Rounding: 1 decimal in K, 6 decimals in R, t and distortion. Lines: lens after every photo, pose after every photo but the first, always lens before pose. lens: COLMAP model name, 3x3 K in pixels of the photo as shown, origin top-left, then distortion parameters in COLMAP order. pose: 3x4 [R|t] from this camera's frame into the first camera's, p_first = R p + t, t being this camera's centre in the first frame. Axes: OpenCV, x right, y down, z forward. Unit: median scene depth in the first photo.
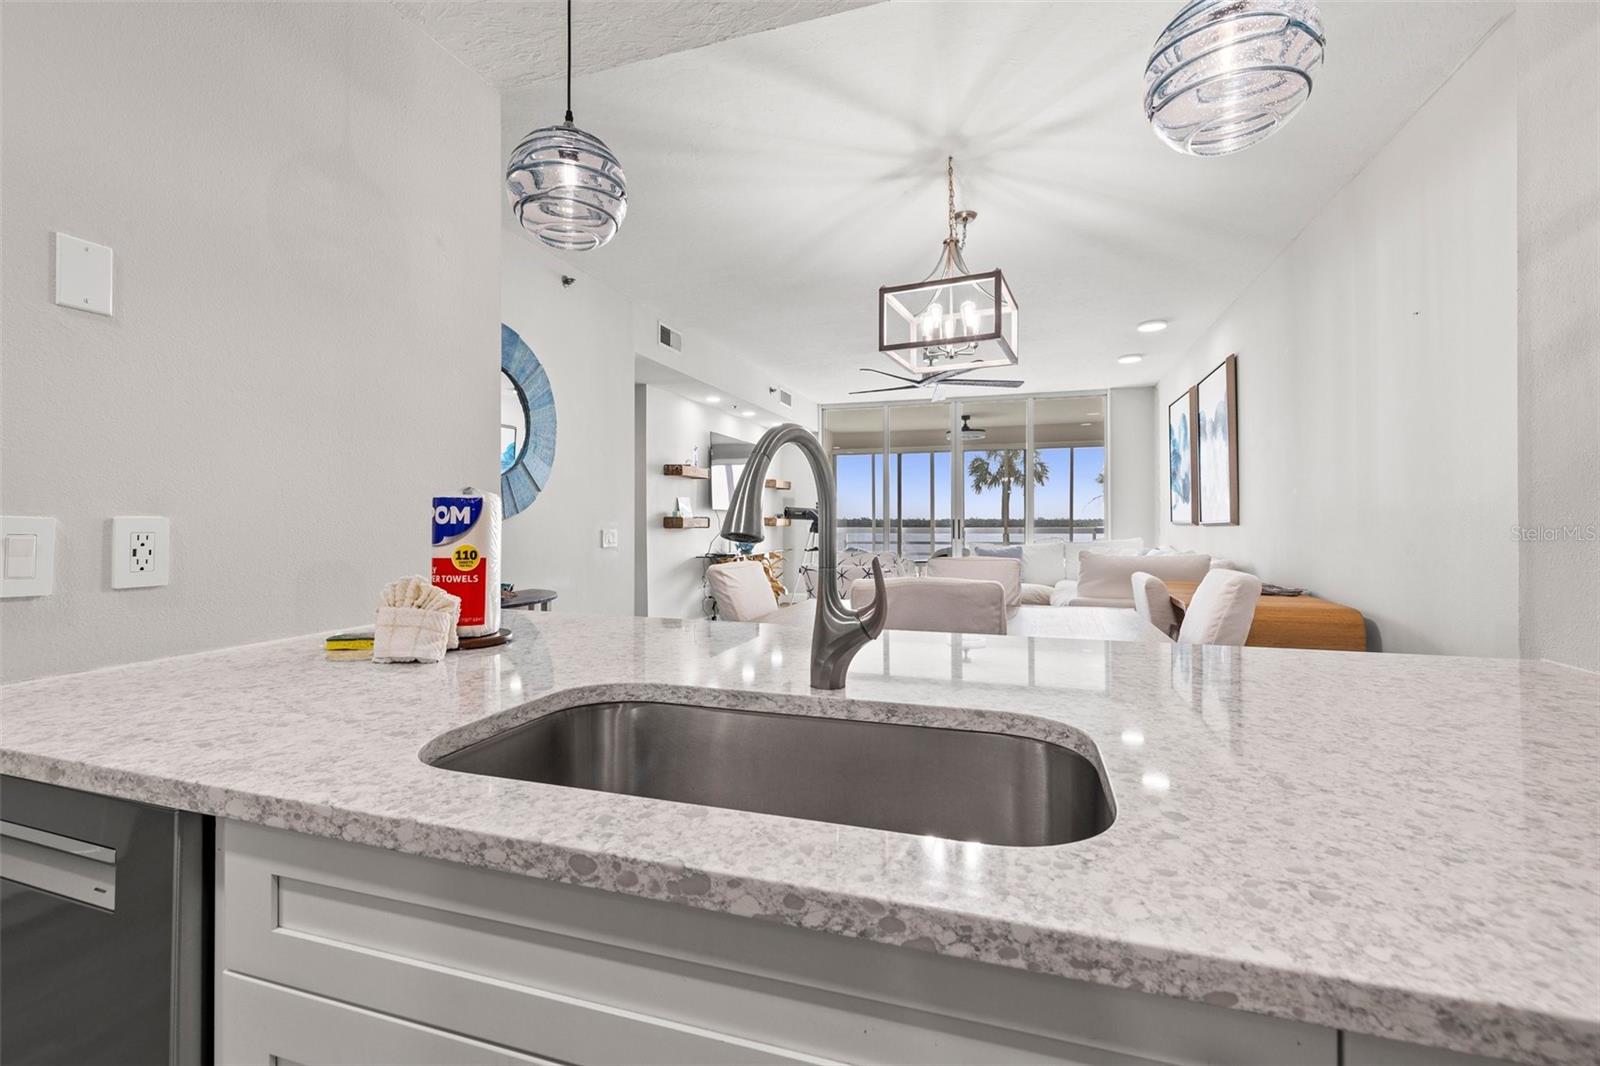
lens RADIAL K [[695.0, 0, 796.5], [0, 695.0, 516.3], [0, 0, 1]] dist [0.000280, 0.000200]
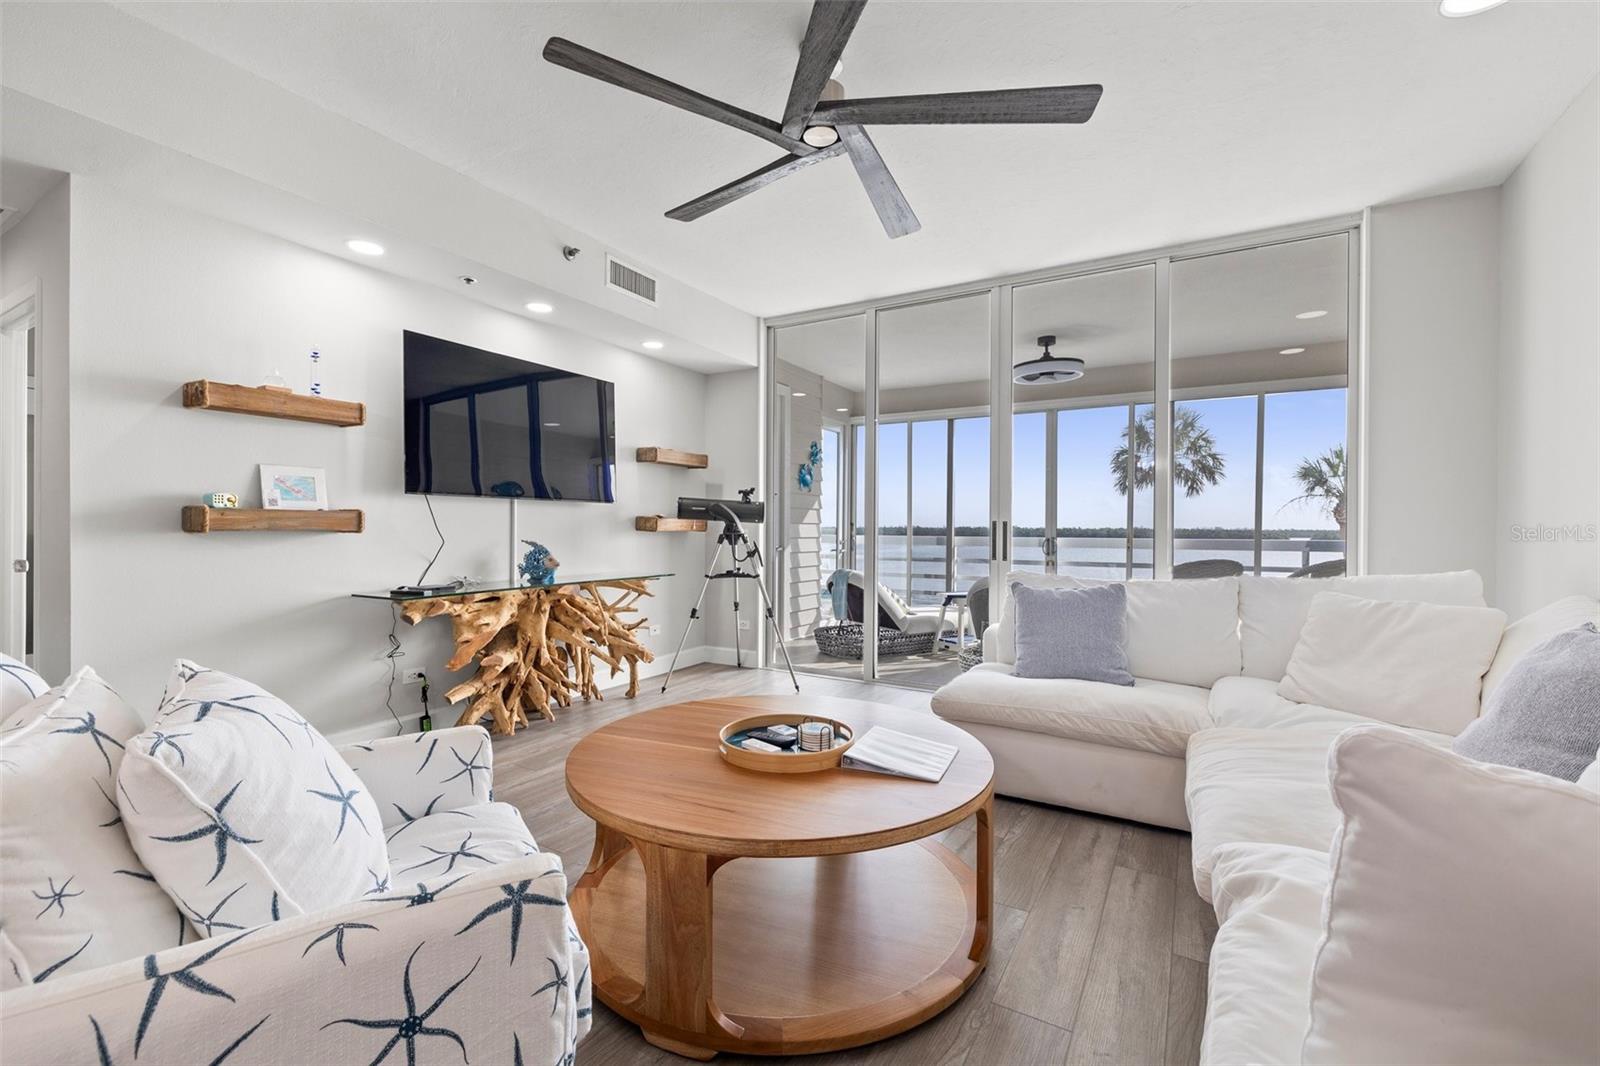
lens RADIAL K [[687.0, 0, 793.3], [0, 687.0, 534.1], [0, 0, 1]] dist [0.000449, -0.000706]
pose [[0.975499, 0.008626, -0.219834, 0.258150], [-0.005559, 0.999878, 0.014568, 0.009597], [0.219933, -0.012989, 0.975428, 0.642343]]
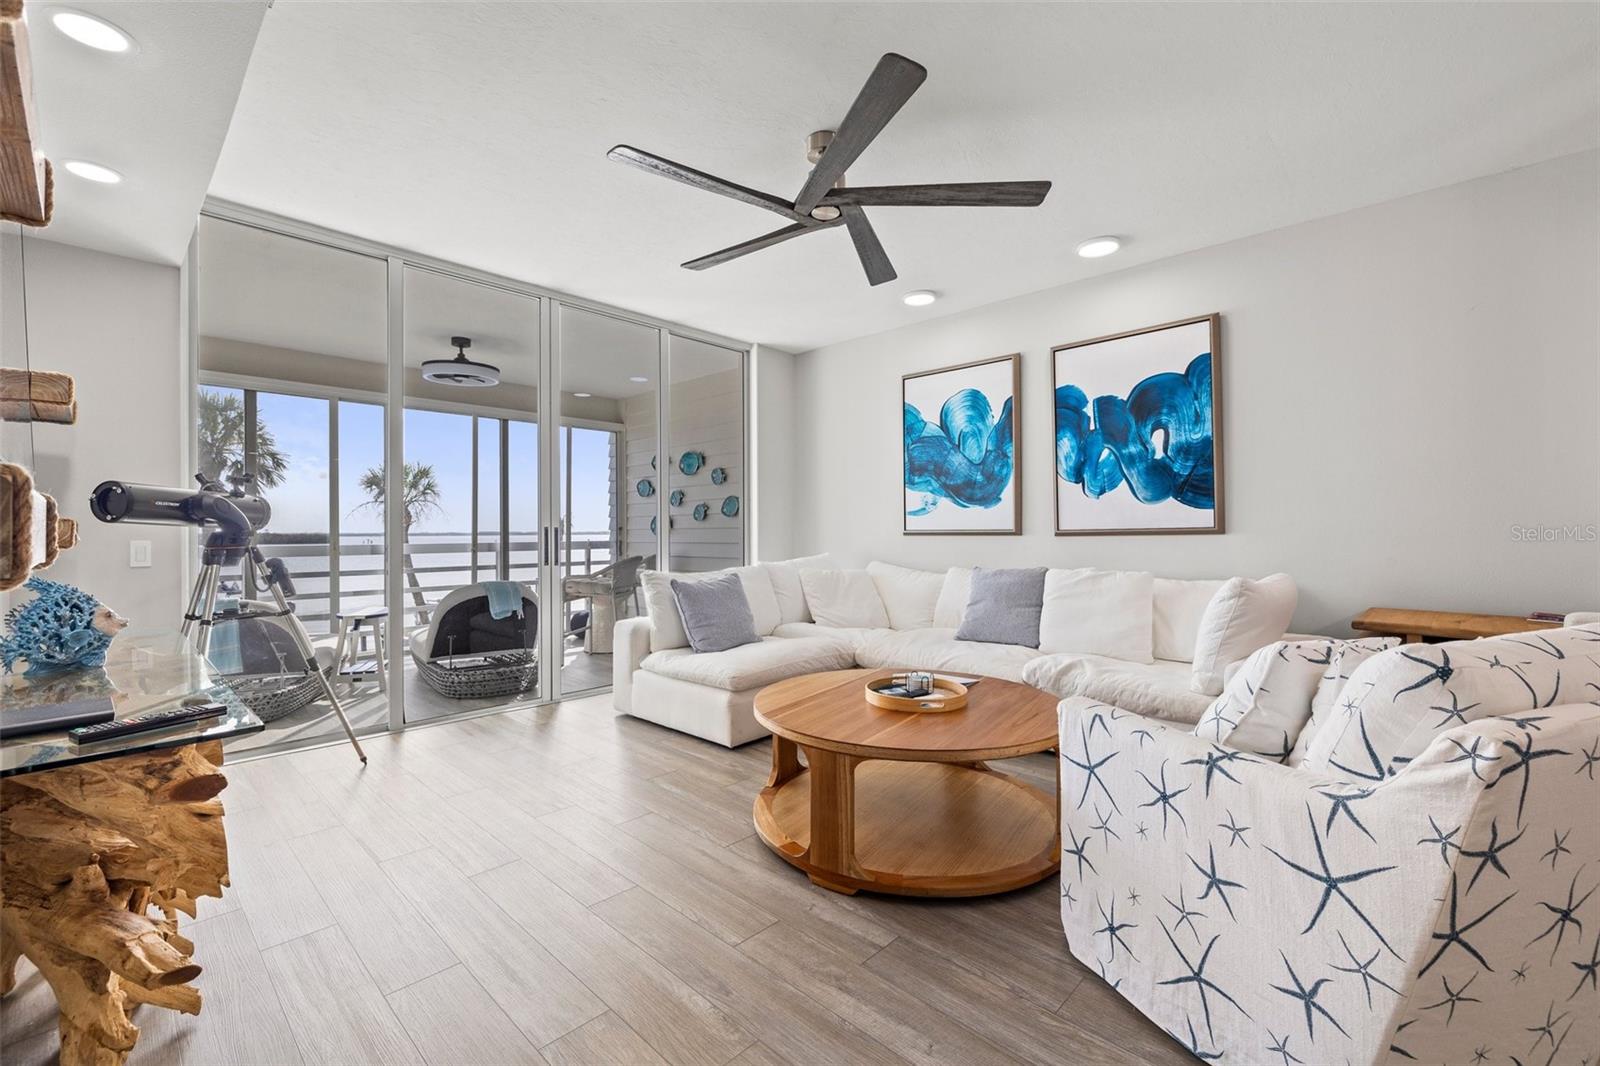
lens RADIAL K [[678.7, 0, 791.4], [0, 678.7, 536.8], [0, 0, 1]] dist [-0.001515, -0.000380]
pose [[0.435659, -0.006173, 0.900091, -0.193346], [-0.003368, 0.999958, 0.008488, 0.008227], [-0.900106, -0.006730, 0.435620, 0.825832]]
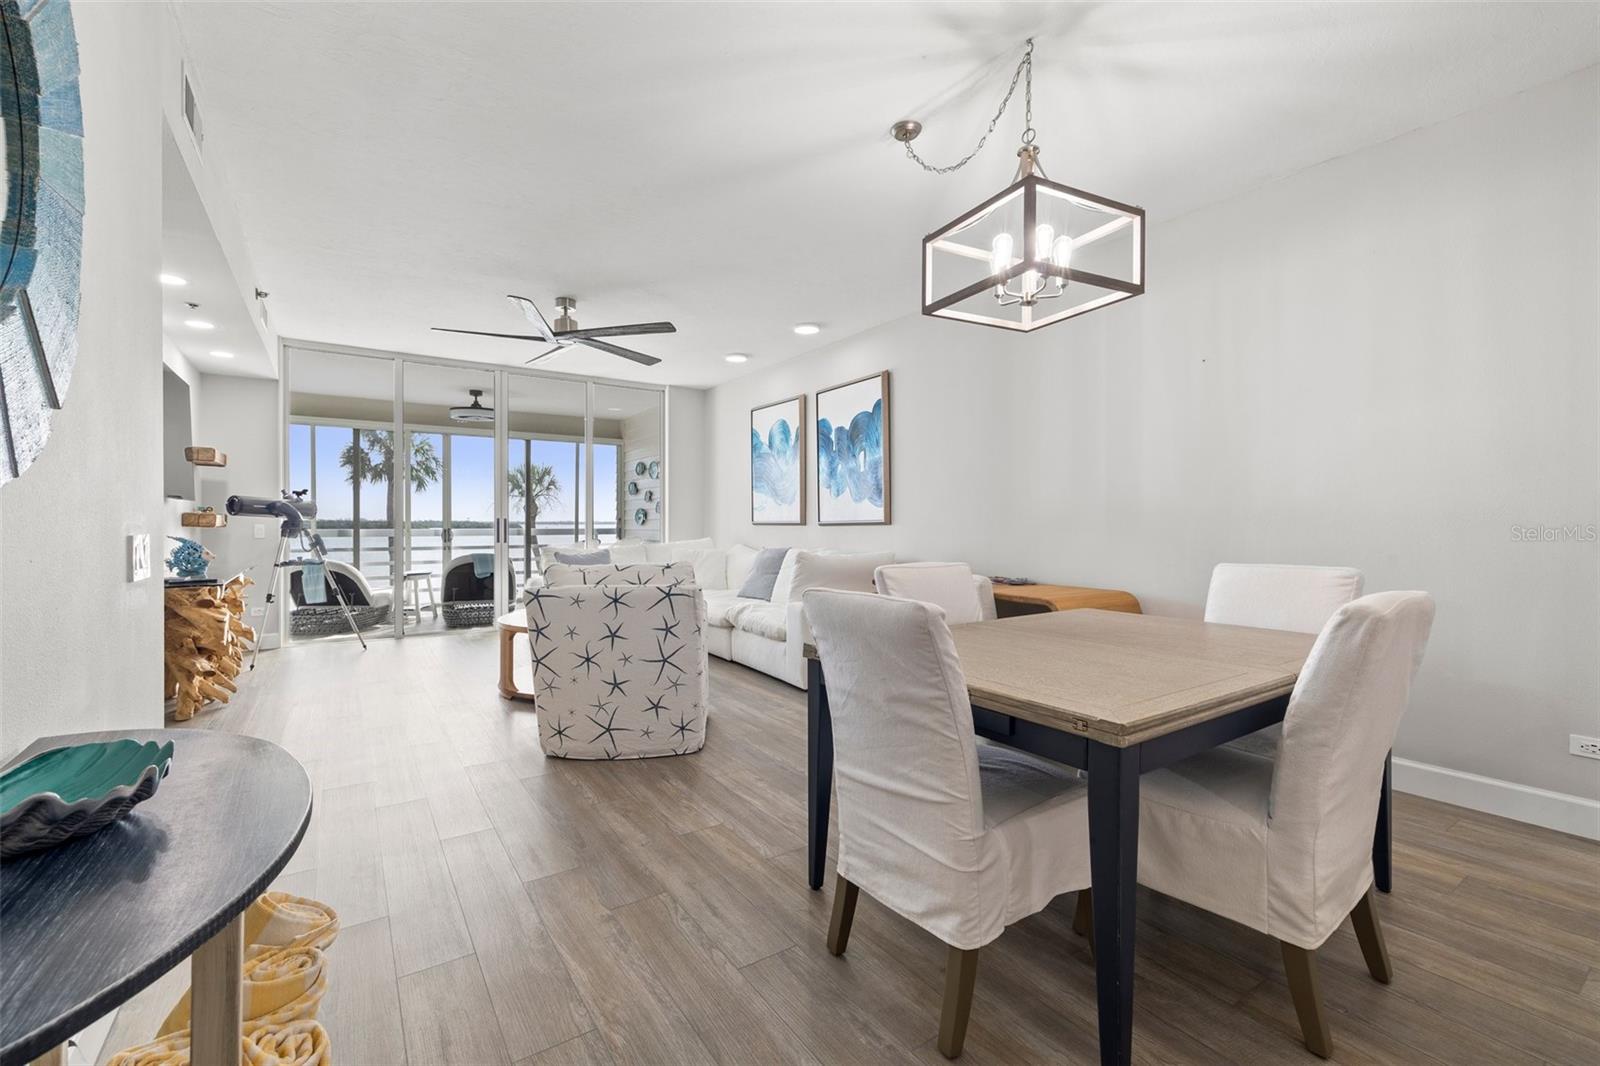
lens RADIAL K [[687.0, 0, 793.3], [0, 687.0, 534.1], [0, 0, 1]] dist [0.000449, -0.000706]
pose [[0.621555, -0.009514, 0.783312, -0.240681], [-0.009045, 0.999772, 0.019320, 0.005309], [-0.783318, -0.019094, 0.621328, 0.327153]]
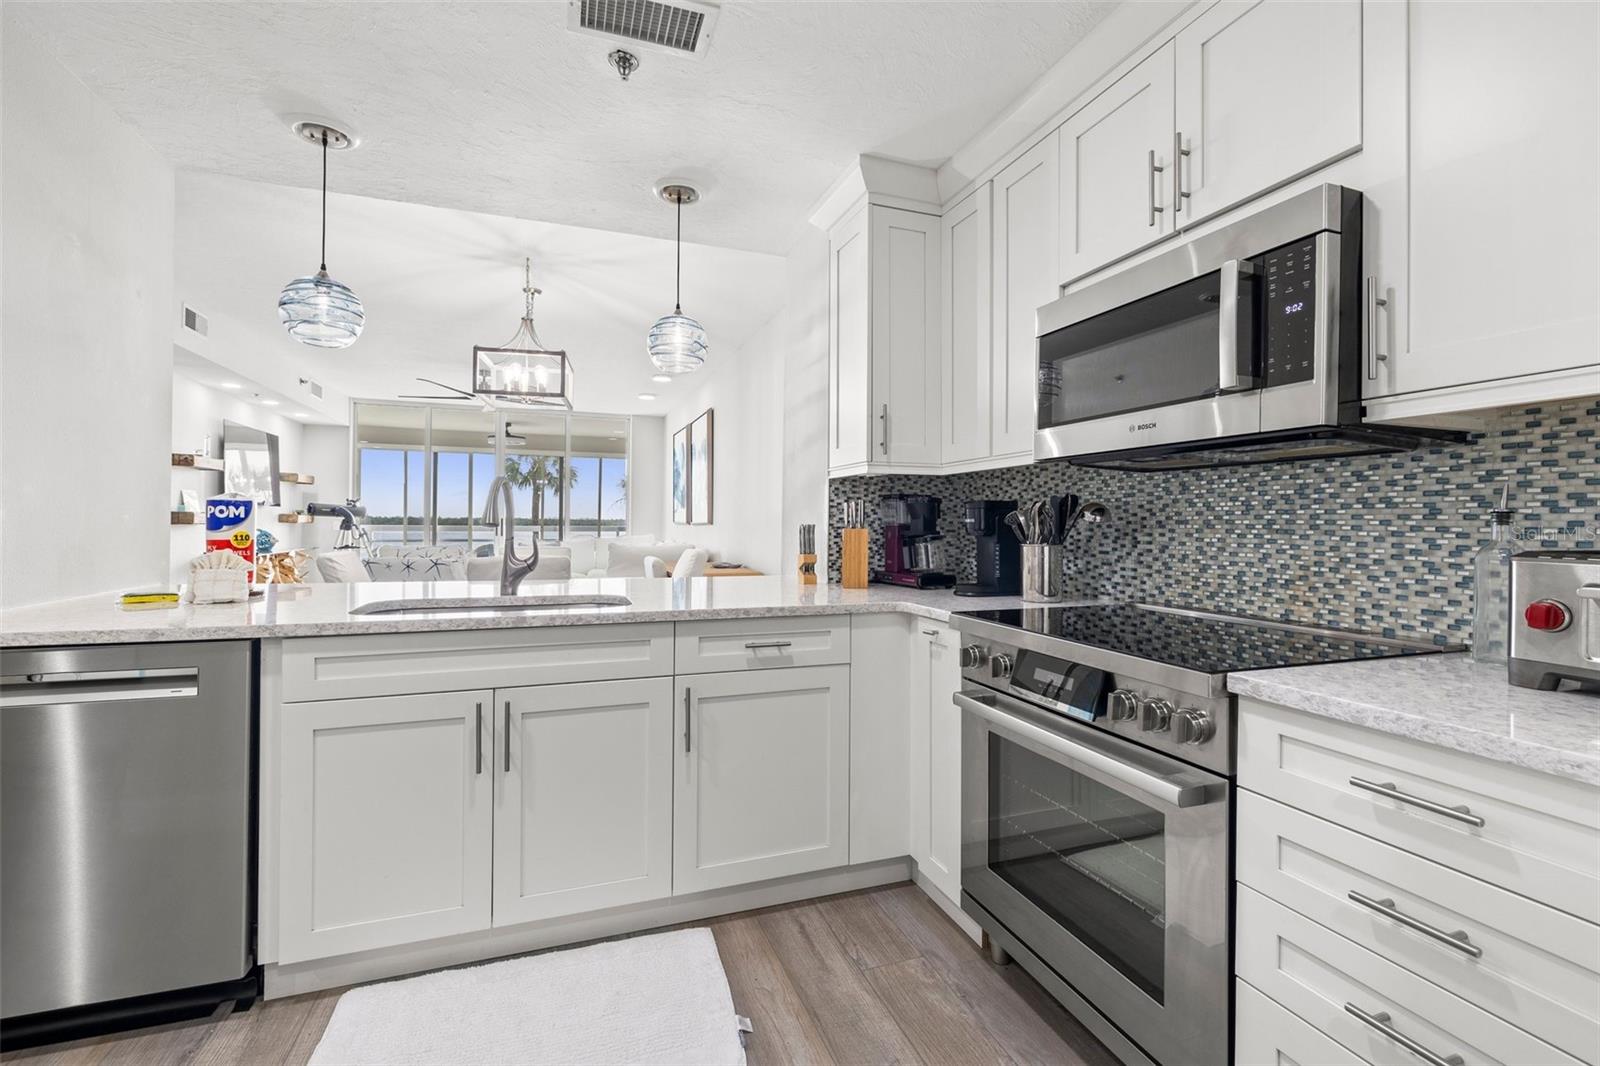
lens RADIAL K [[687.2, 0, 794.0], [0, 687.2, 518.7], [0, 0, 1]] dist [0.000727, 0.000278]
pose [[0.790996, 0.012007, 0.611704, -0.087860], [-0.014441, 0.999895, -0.000953, -0.000549], [-0.611651, -0.008080, 0.791086, -0.191557]]
